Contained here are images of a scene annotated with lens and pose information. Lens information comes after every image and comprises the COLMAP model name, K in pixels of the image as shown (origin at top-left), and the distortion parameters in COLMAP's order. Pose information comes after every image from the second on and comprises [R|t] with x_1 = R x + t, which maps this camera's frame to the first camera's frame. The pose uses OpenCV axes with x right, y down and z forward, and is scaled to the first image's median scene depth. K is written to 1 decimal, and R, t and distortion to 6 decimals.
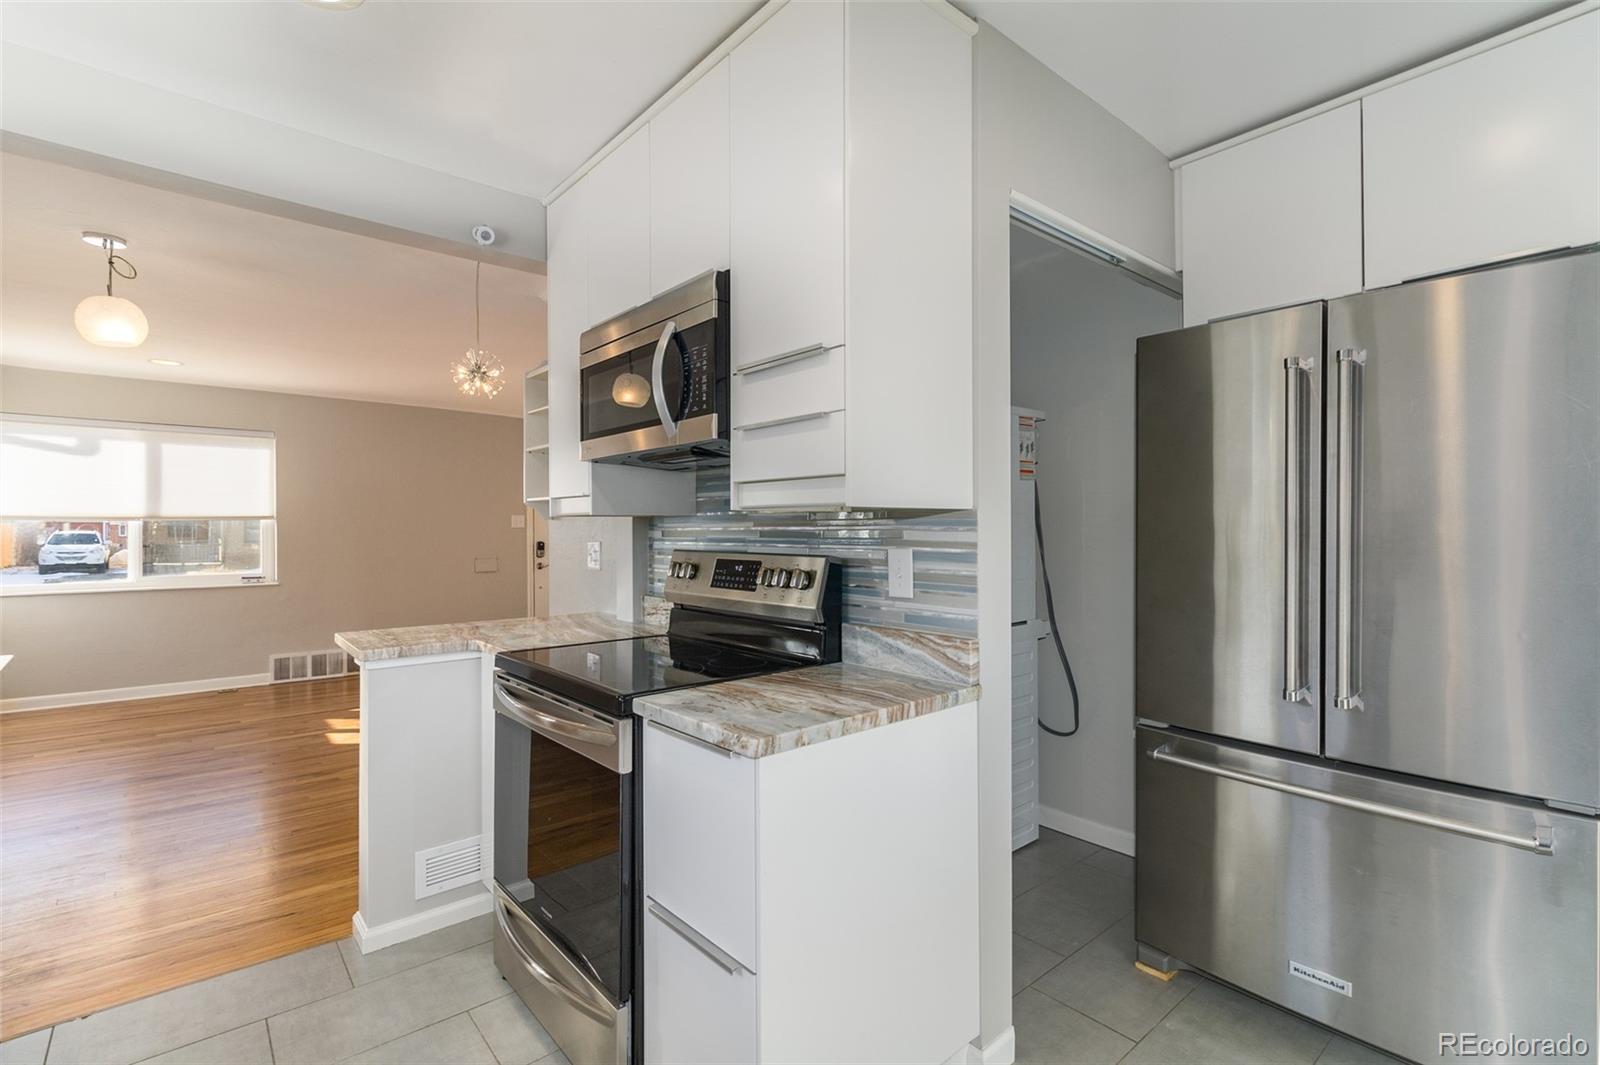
lens RADIAL K [[741.1, 0, 810.2], [0, 741.1, 531.9], [0, 0, 1]] dist [-0.000432, -0.000627]
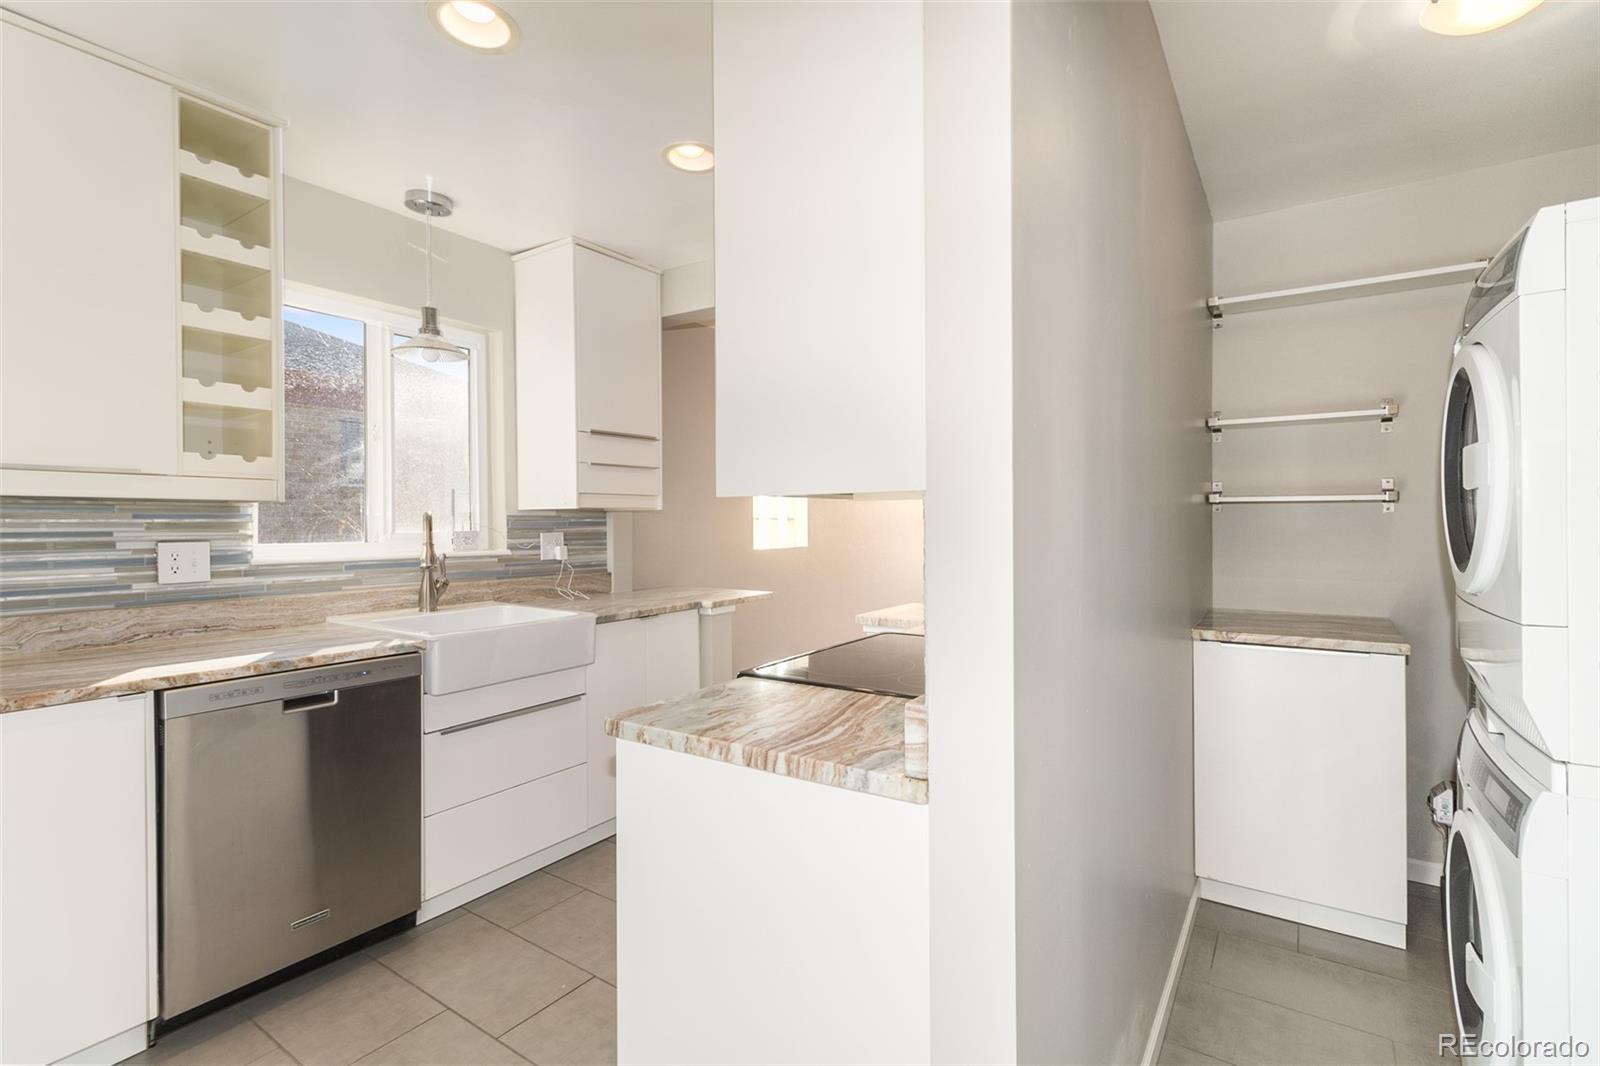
lens RADIAL K [[741.1, 0, 805.0], [0, 741.1, 527.4], [0, 0, 1]] dist [-0.000432, -0.000627]
pose [[0.255320, 0.008187, -0.966822, 0.567314], [0.000867, 0.999962, 0.008697, -0.002982], [0.966856, -0.003058, 0.255303, 0.547707]]
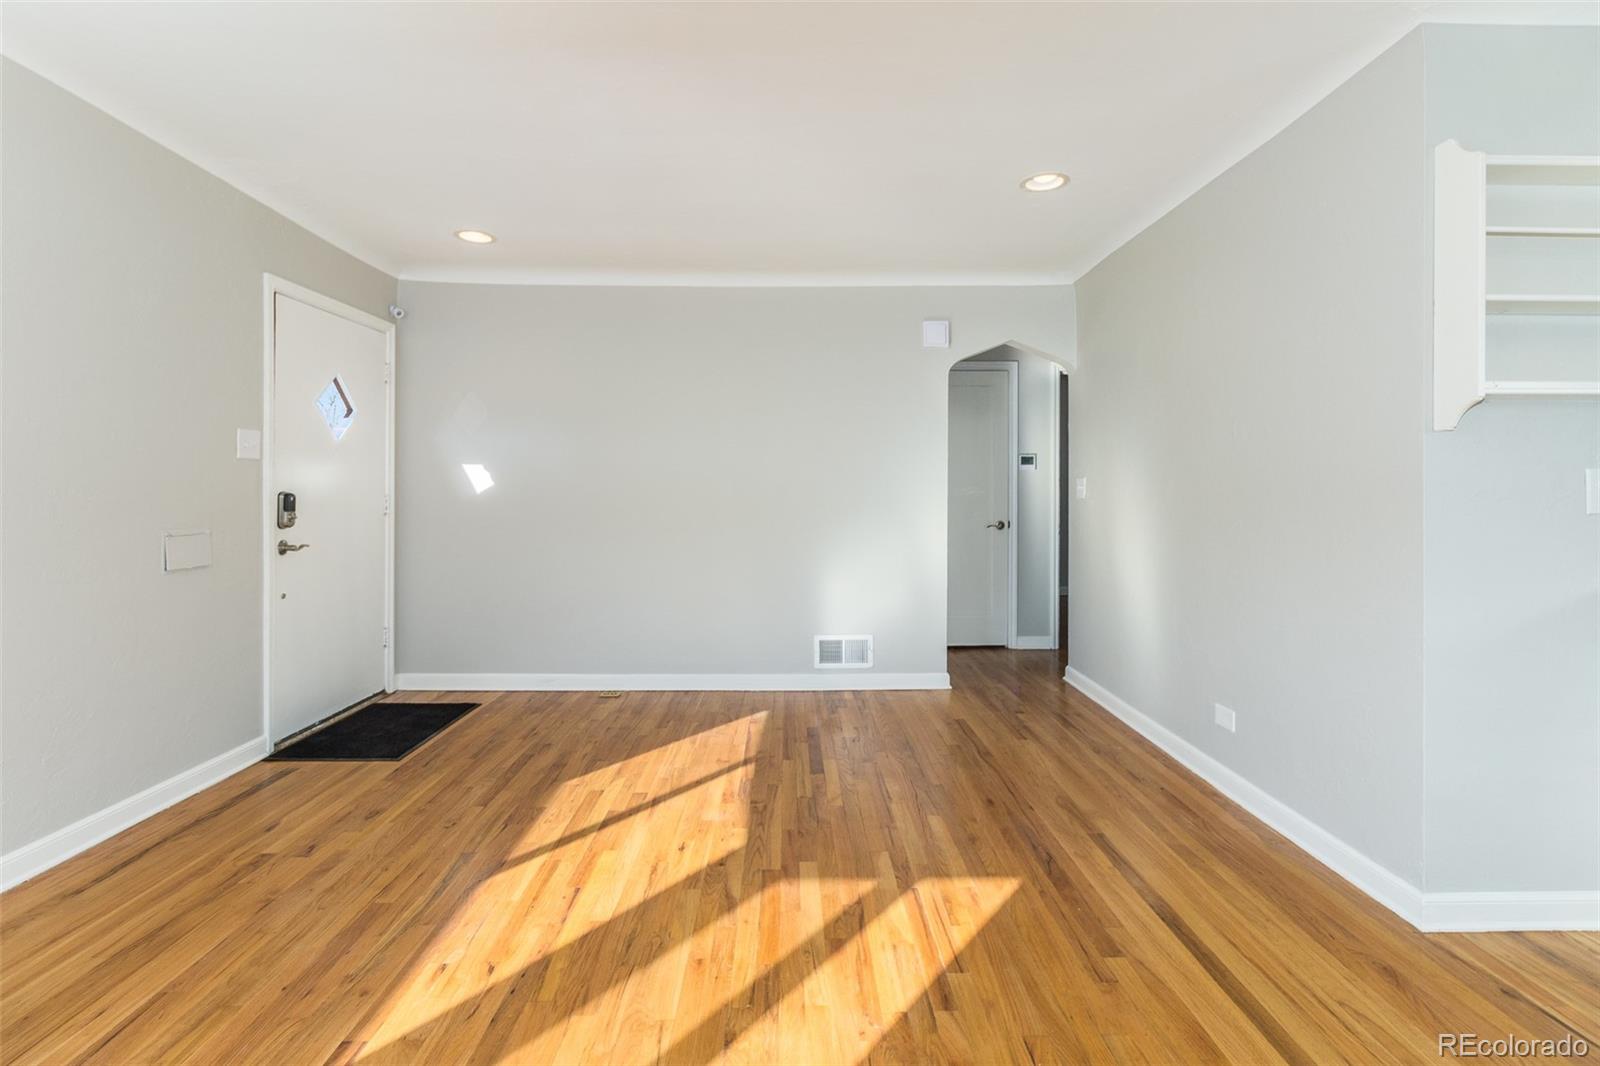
lens RADIAL K [[741.1, 0, 825.8], [0, 741.1, 499.3], [0, 0, 1]] dist [-0.000432, -0.000627]
pose [[0.621692, -0.007192, 0.783229, -1.681522], [-0.000410, 0.999955, 0.009507, 0.042463], [-0.783262, -0.006231, 0.621661, 1.559423]]
